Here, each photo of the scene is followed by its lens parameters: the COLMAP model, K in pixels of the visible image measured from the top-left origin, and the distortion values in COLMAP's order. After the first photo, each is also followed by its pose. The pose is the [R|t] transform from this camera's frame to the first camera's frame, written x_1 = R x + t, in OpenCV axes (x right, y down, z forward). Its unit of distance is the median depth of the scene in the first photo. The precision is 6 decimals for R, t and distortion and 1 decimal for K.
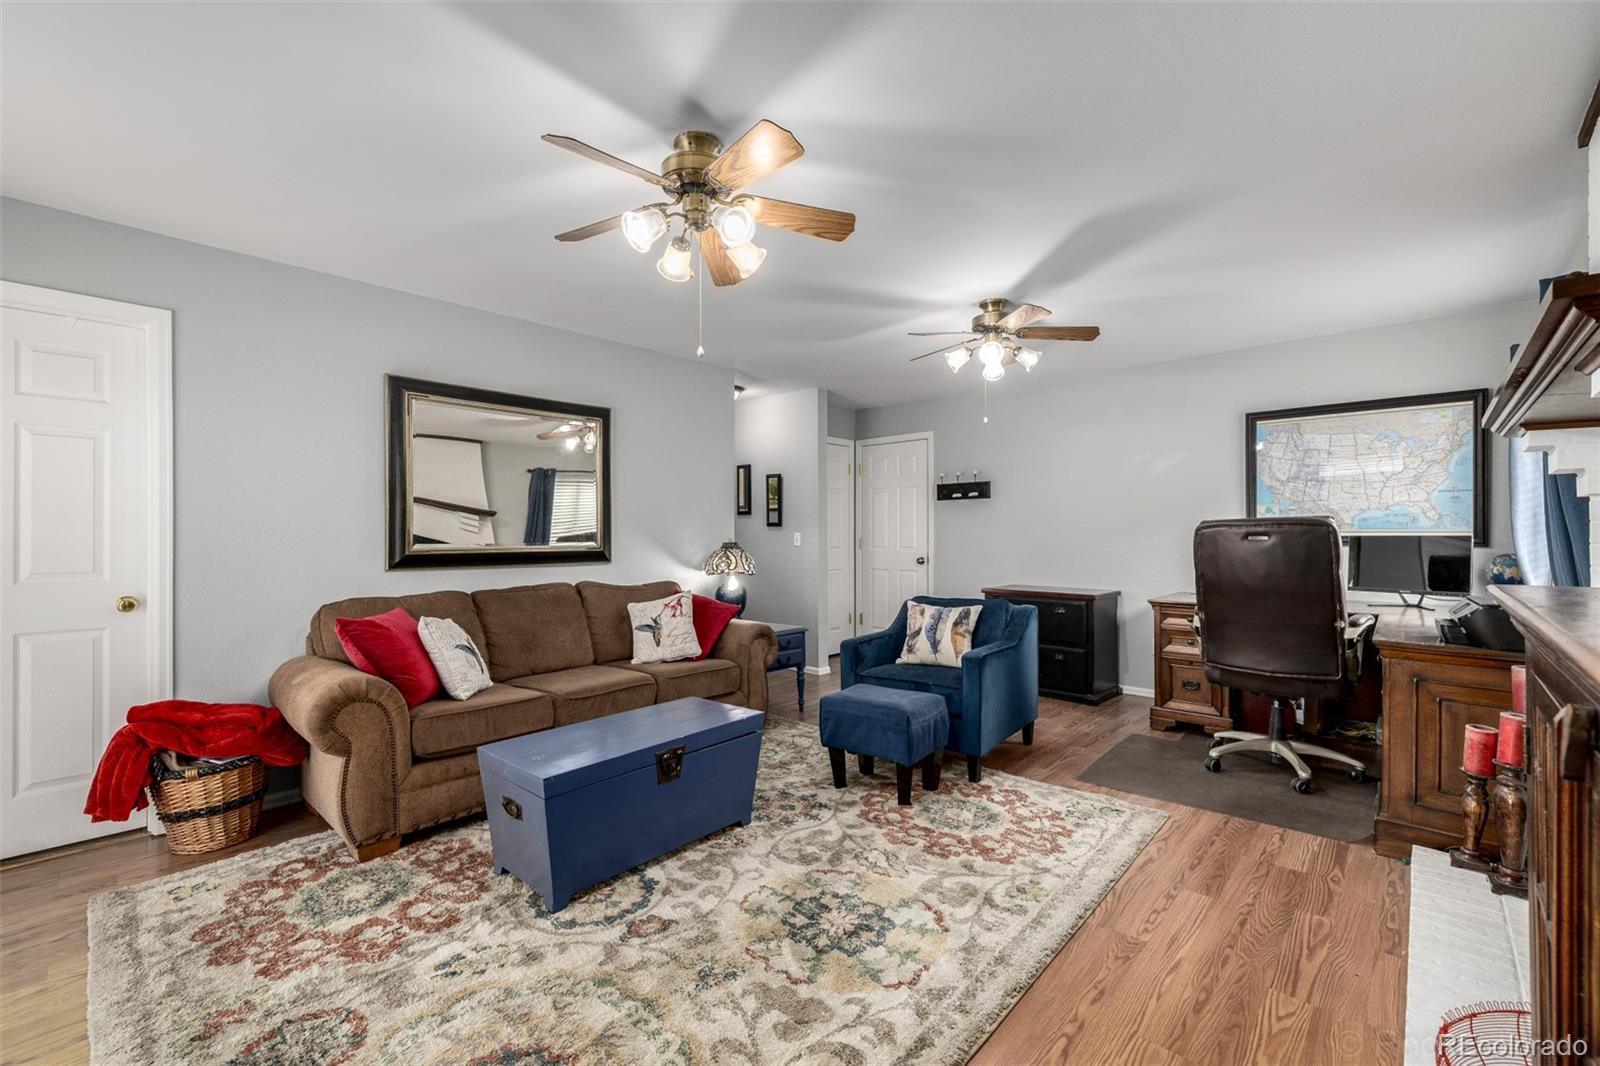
lens RADIAL K [[670.9, 0, 794.8], [0, 670.9, 533.5], [0, 0, 1]] dist [0.001045, 0.000582]
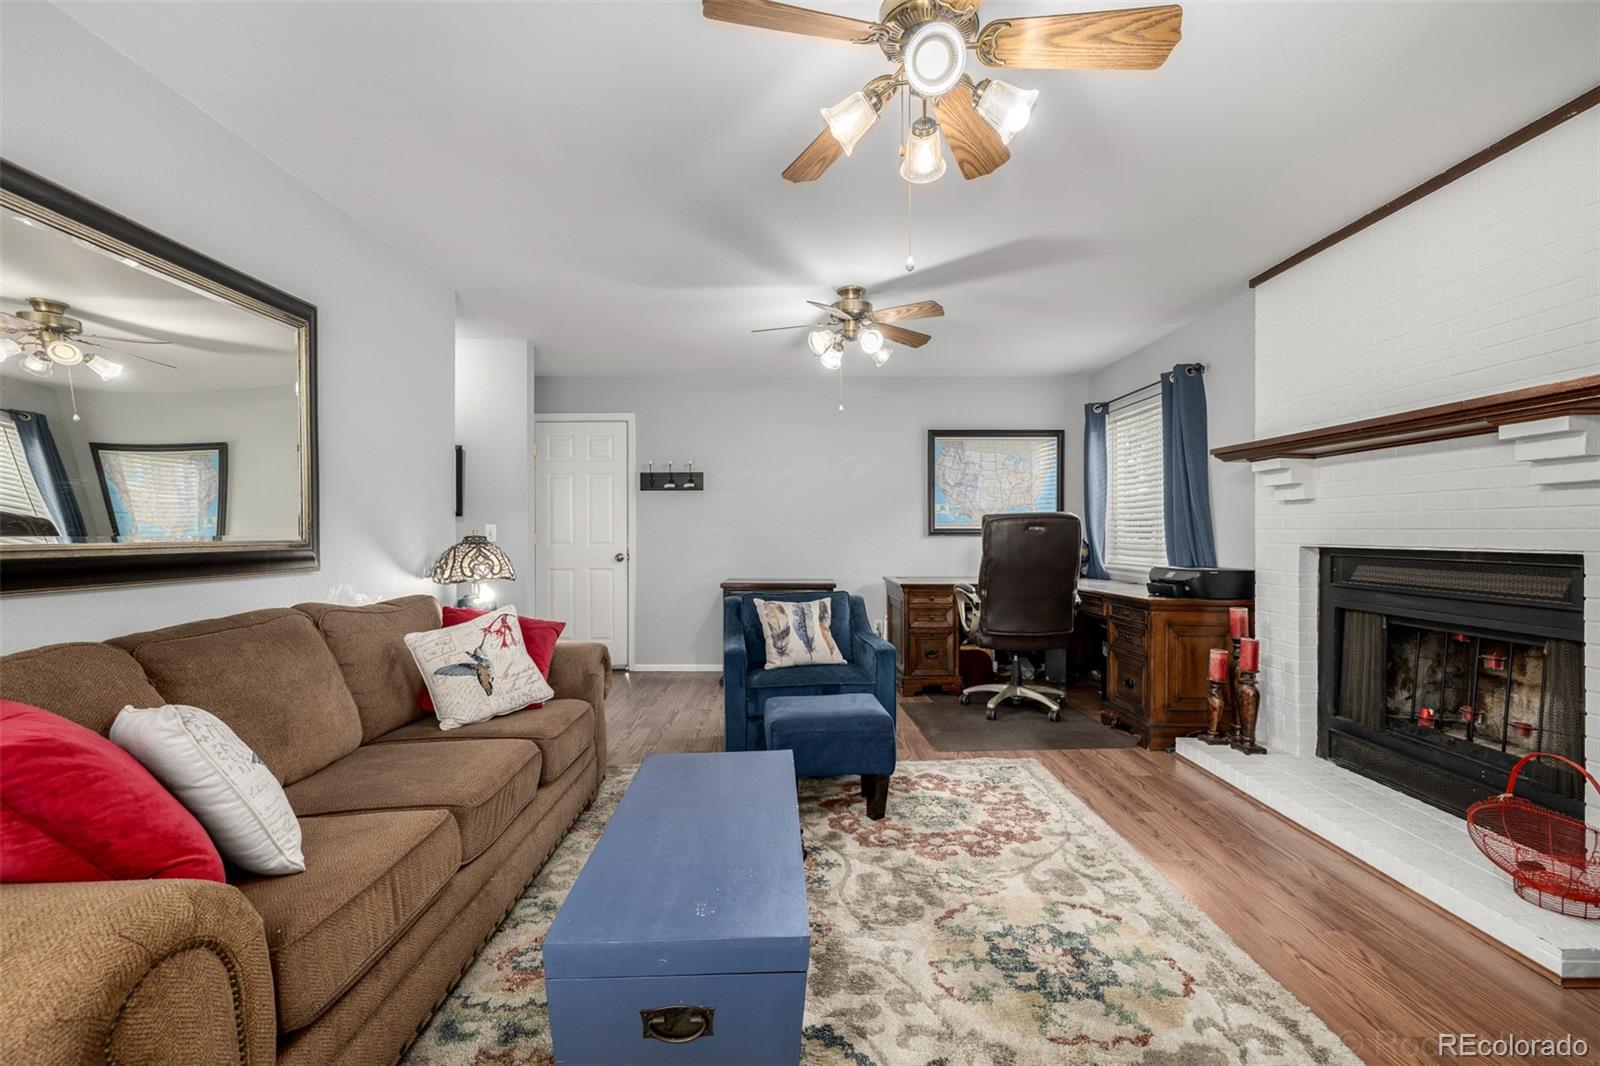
lens RADIAL K [[670.9, 0, 798.2], [0, 670.9, 532.3], [0, 0, 1]] dist [0.001045, 0.000582]
pose [[0.724246, 0.000179, 0.689542, -0.597793], [0.000011, 1.000000, -0.000271, 0.017315], [-0.689542, 0.000204, 0.724246, 0.456625]]
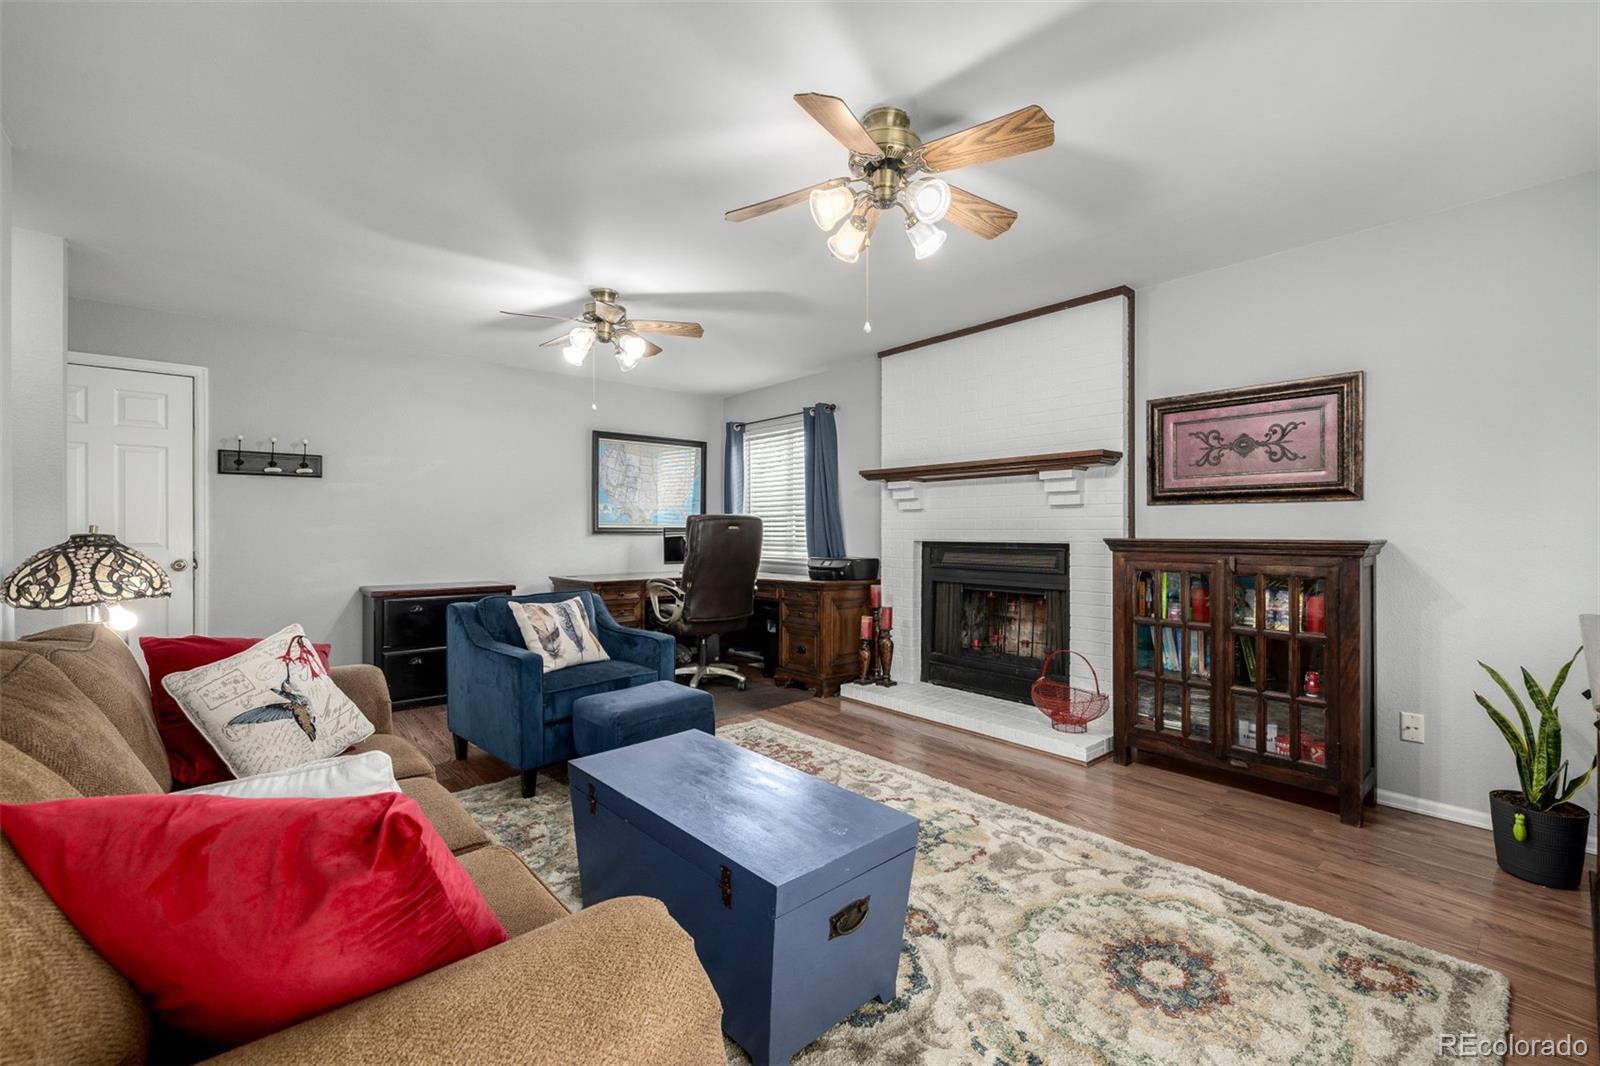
lens RADIAL K [[670.9, 0, 799.4], [0, 670.9, 532.6], [0, 0, 1]] dist [0.001045, 0.000582]
pose [[0.105629, -0.000461, 0.994405, -0.910550], [-0.001546, 0.999999, 0.000628, 0.019547], [-0.994404, -0.001604, 0.105628, 0.815117]]
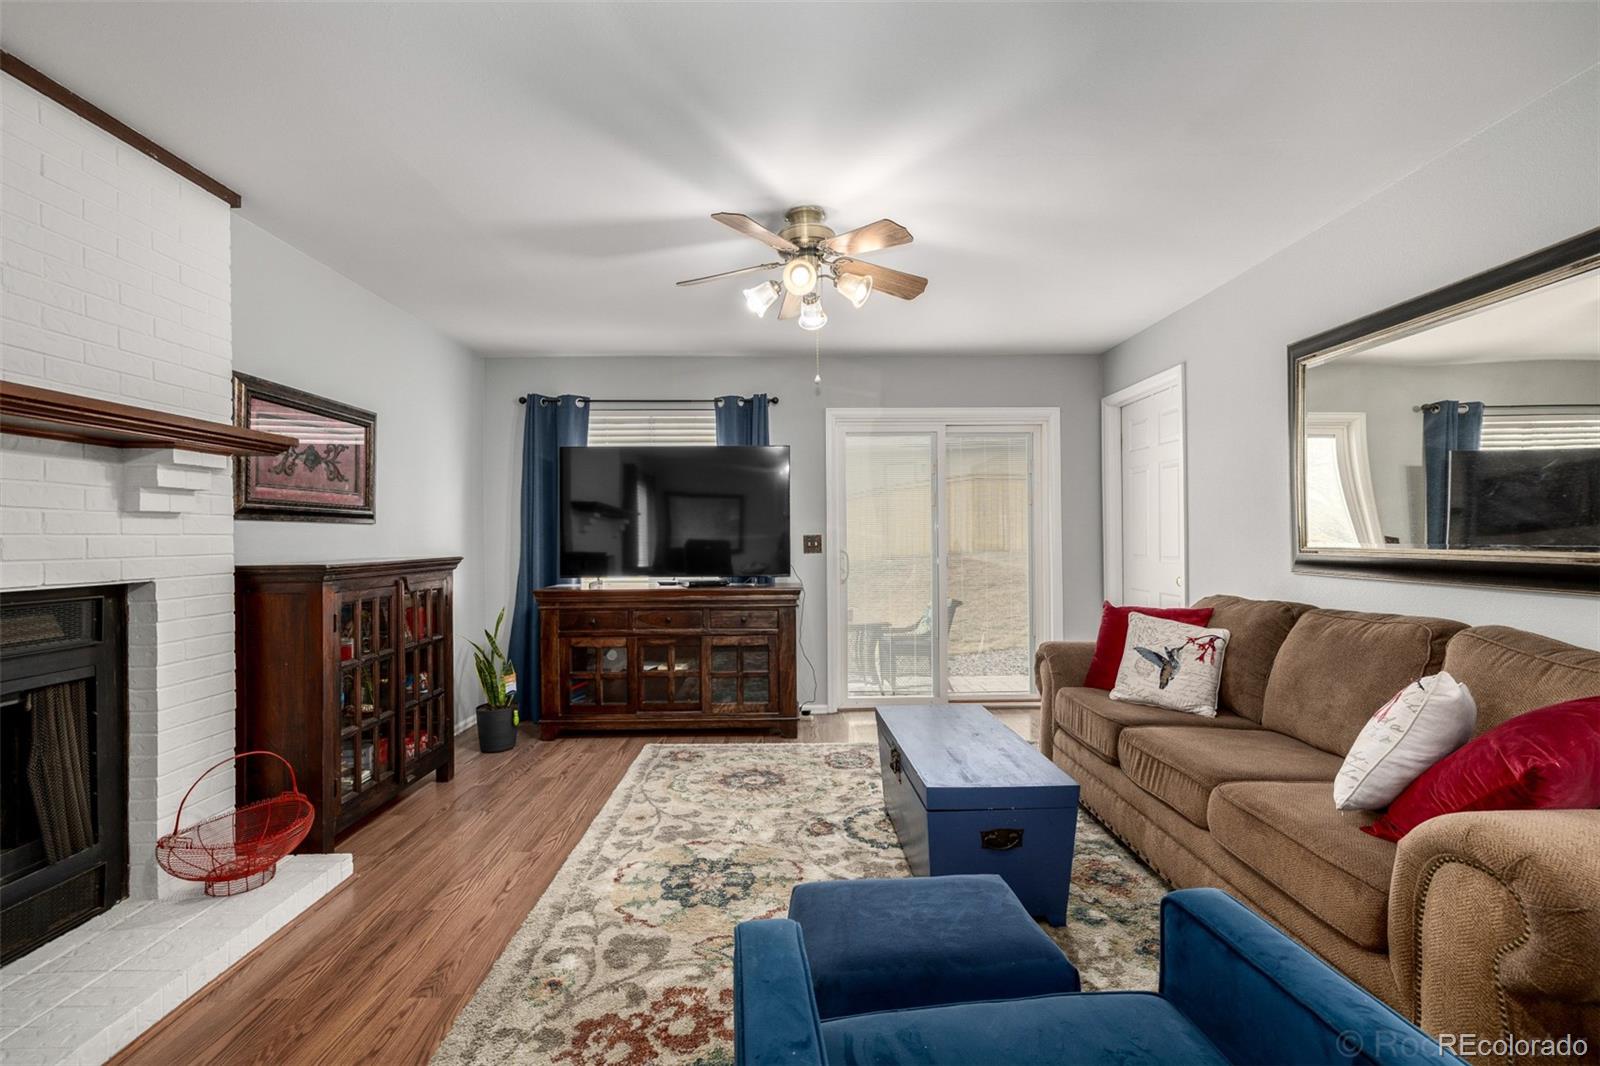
lens RADIAL K [[670.9, 0, 802.8], [0, 670.9, 532.5], [0, 0, 1]] dist [0.001045, 0.000582]
pose [[-0.717725, 0.007152, -0.696290, 0.564693], [0.014164, 0.999890, -0.004329, -0.001065], [0.696183, -0.012969, -0.717747, 1.486808]]
